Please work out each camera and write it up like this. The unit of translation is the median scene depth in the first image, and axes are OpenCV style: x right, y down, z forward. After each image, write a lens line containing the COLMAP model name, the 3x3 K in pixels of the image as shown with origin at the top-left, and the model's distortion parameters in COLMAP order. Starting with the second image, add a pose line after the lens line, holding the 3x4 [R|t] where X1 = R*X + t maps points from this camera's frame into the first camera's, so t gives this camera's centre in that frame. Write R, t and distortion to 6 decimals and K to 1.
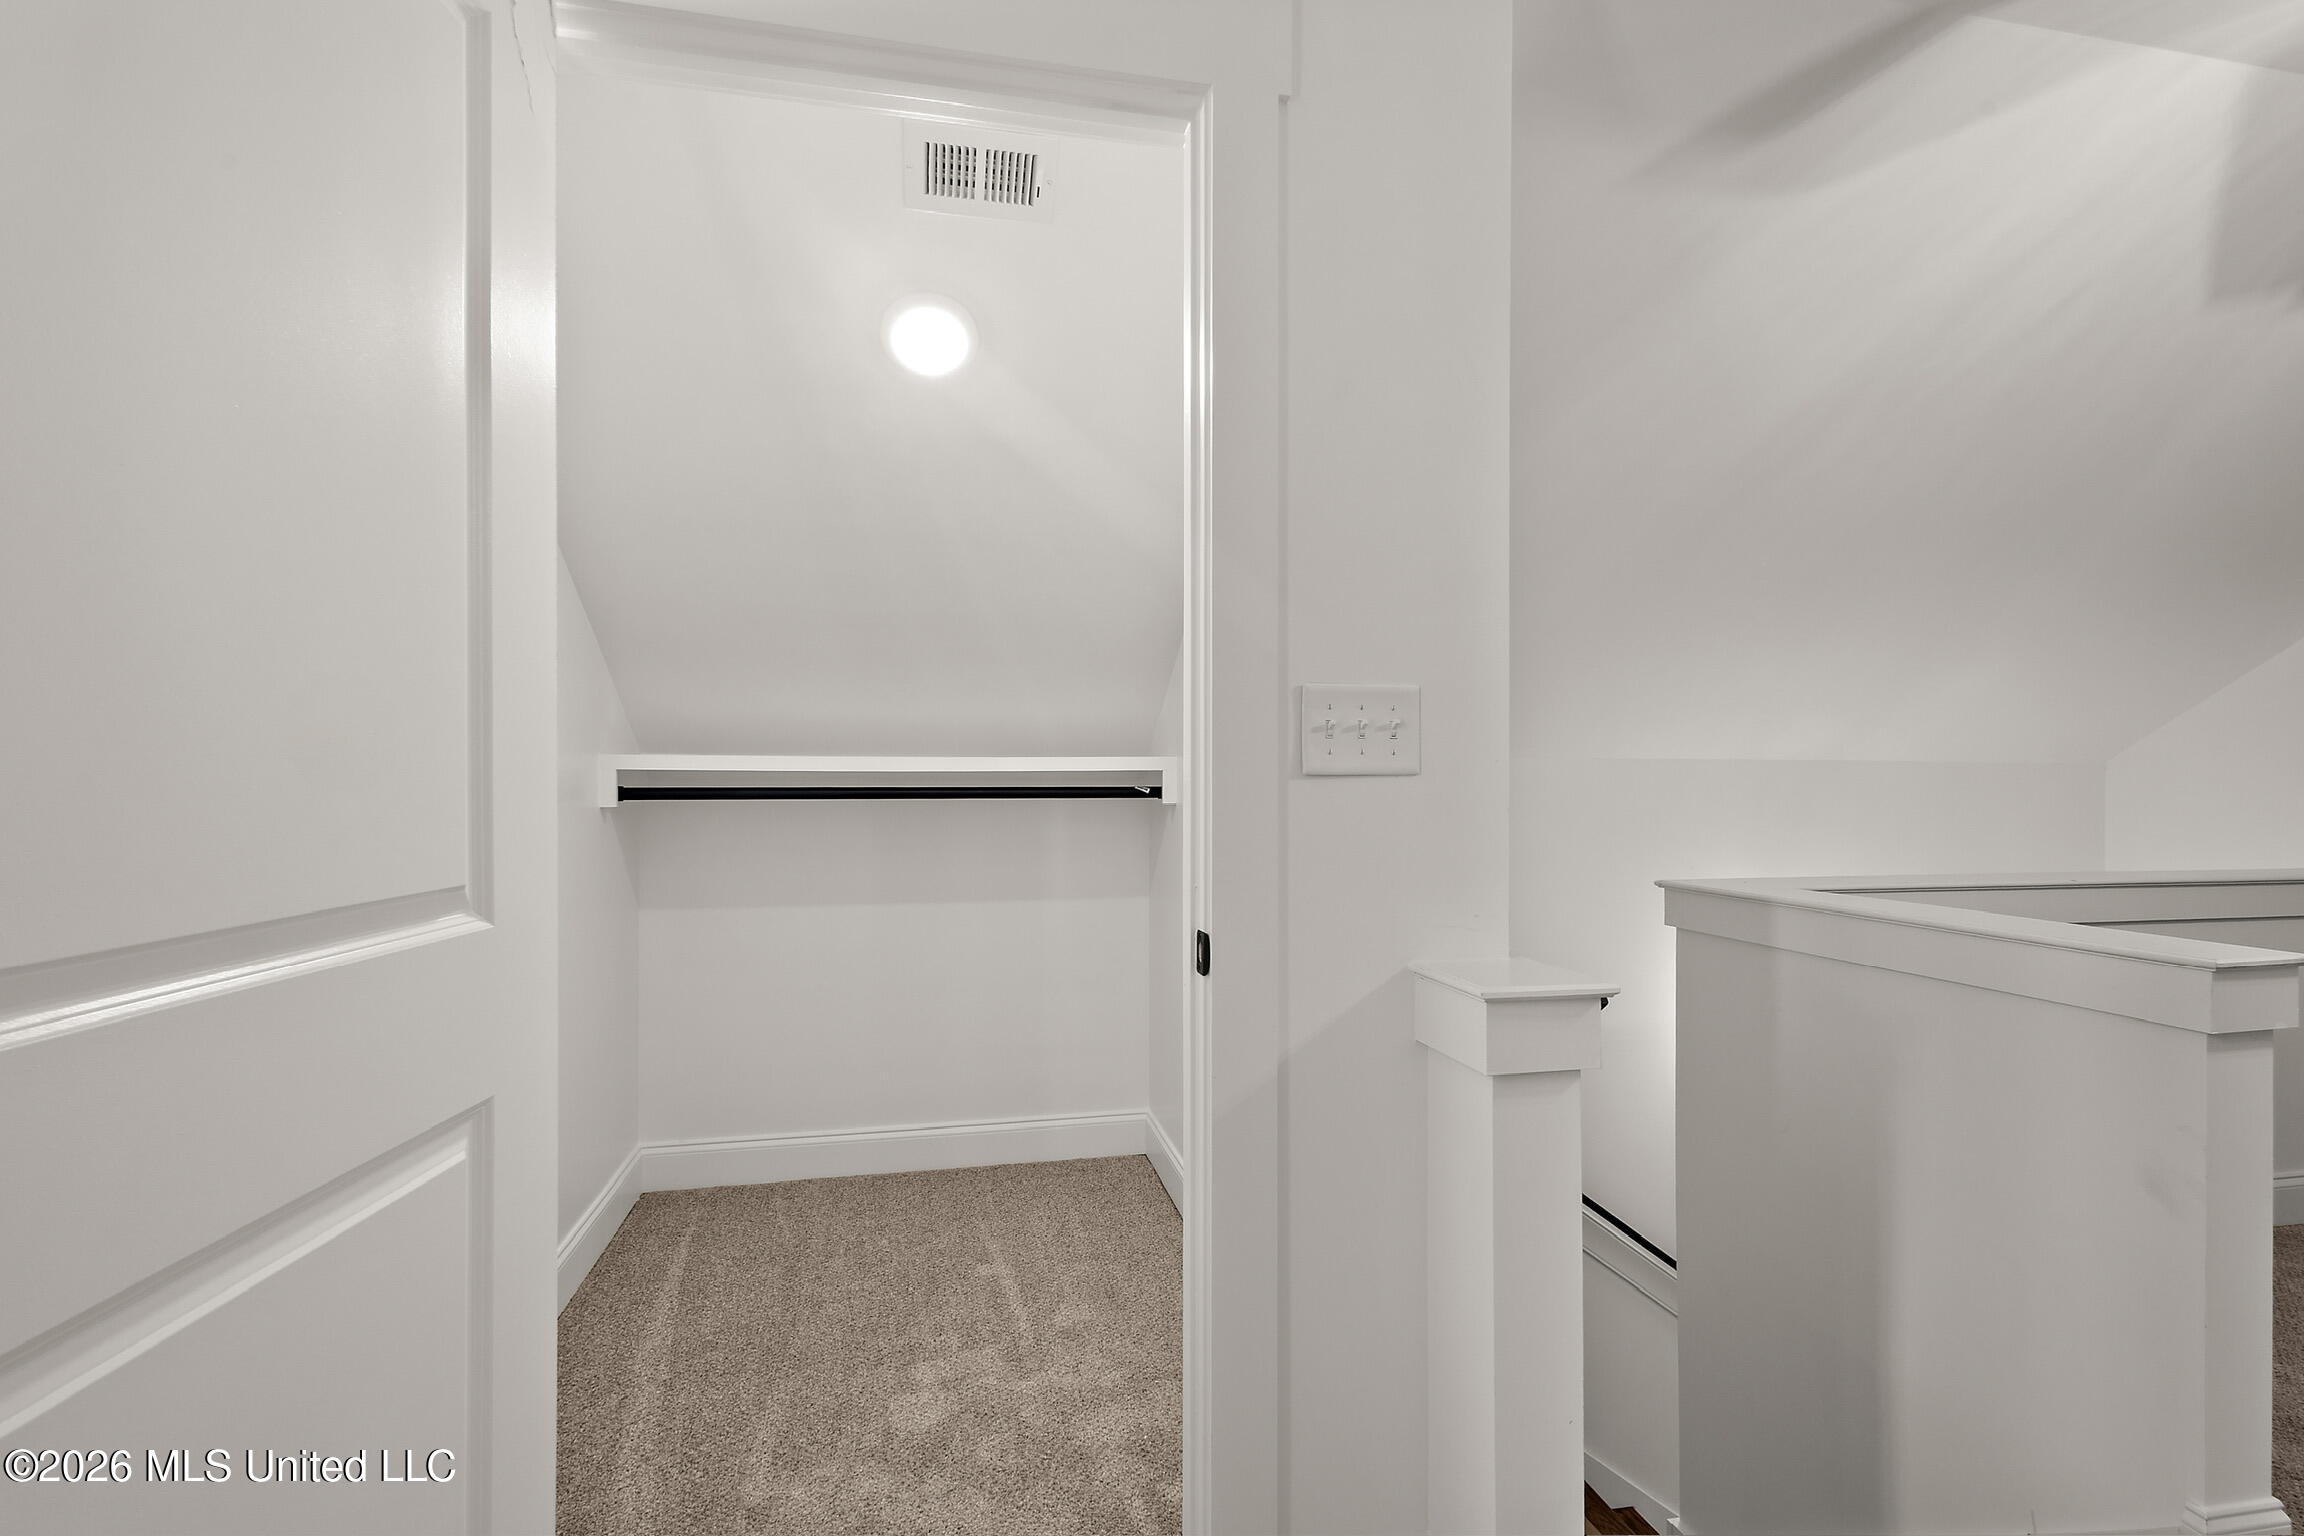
lens RADIAL K [[1077.6, 0, 1155.6], [0, 1077.6, 775.0], [0, 0, 1]] dist [0.012065, -0.001716]
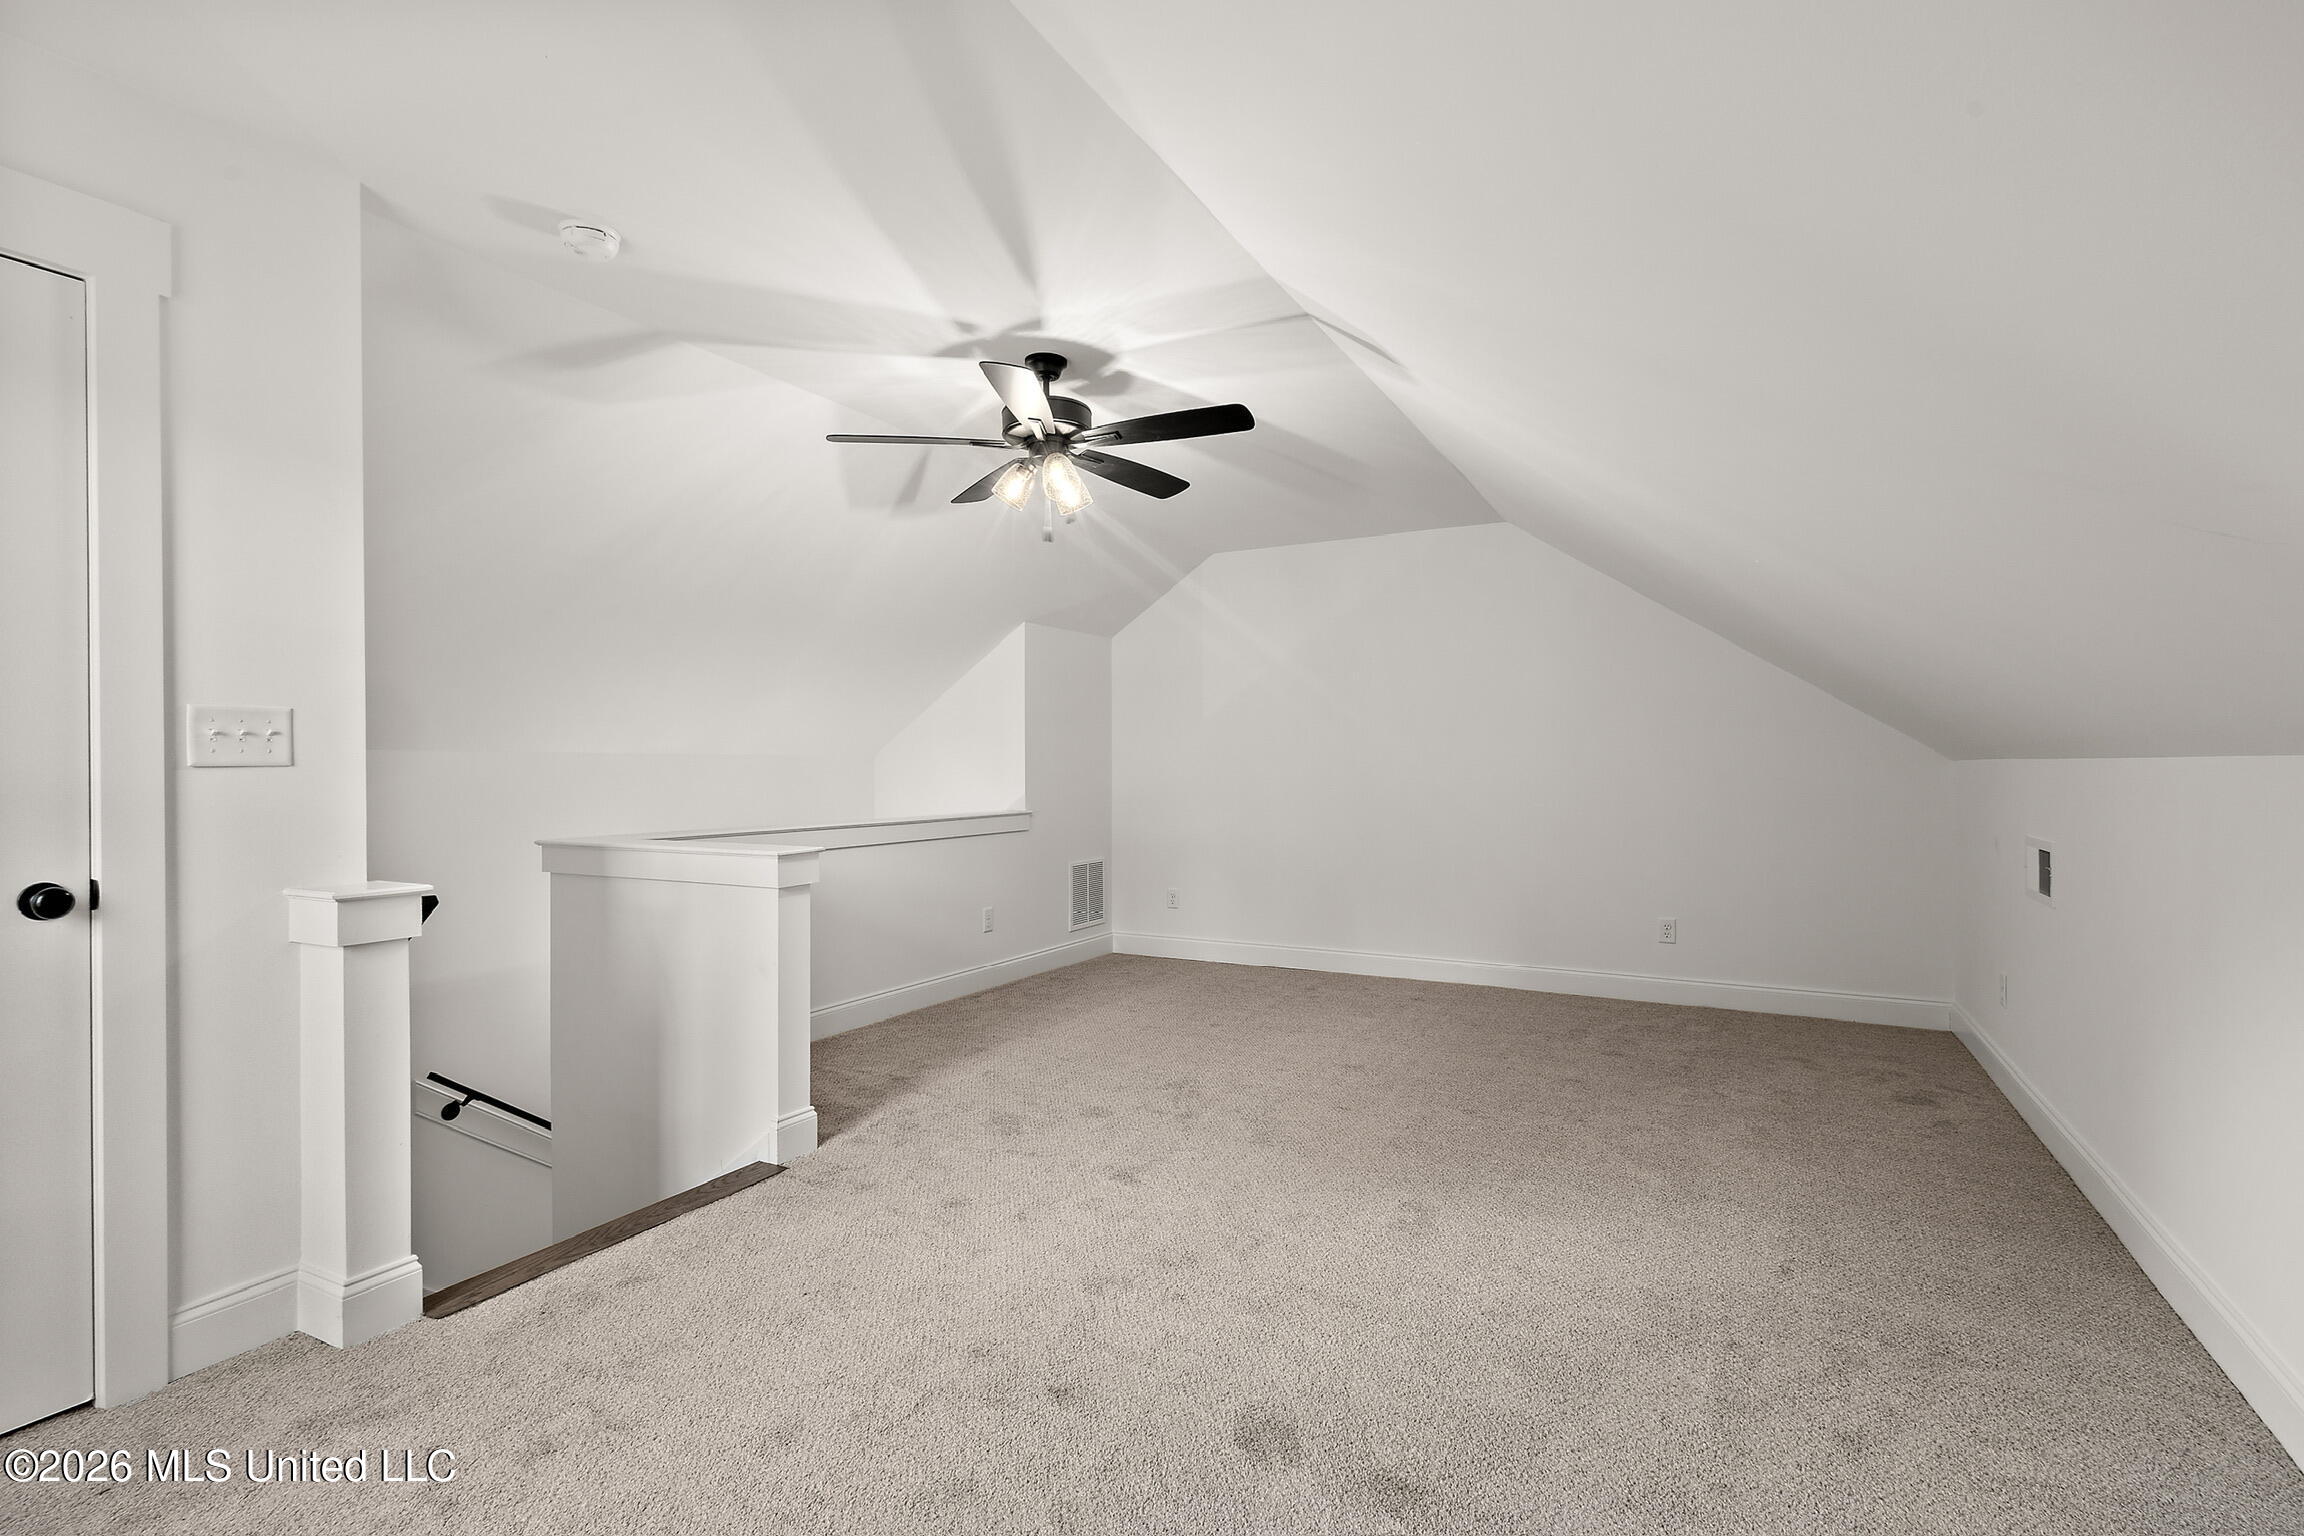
lens RADIAL K [[1077.6, 0, 1157.7], [0, 1077.6, 764.7], [0, 0, 1]] dist [0.012065, -0.001716]
pose [[0.631573, -0.008900, 0.775266, -0.150562], [-0.001302, 0.999921, 0.012540, -0.021222], [-0.775316, -0.008929, 0.631511, -0.812091]]
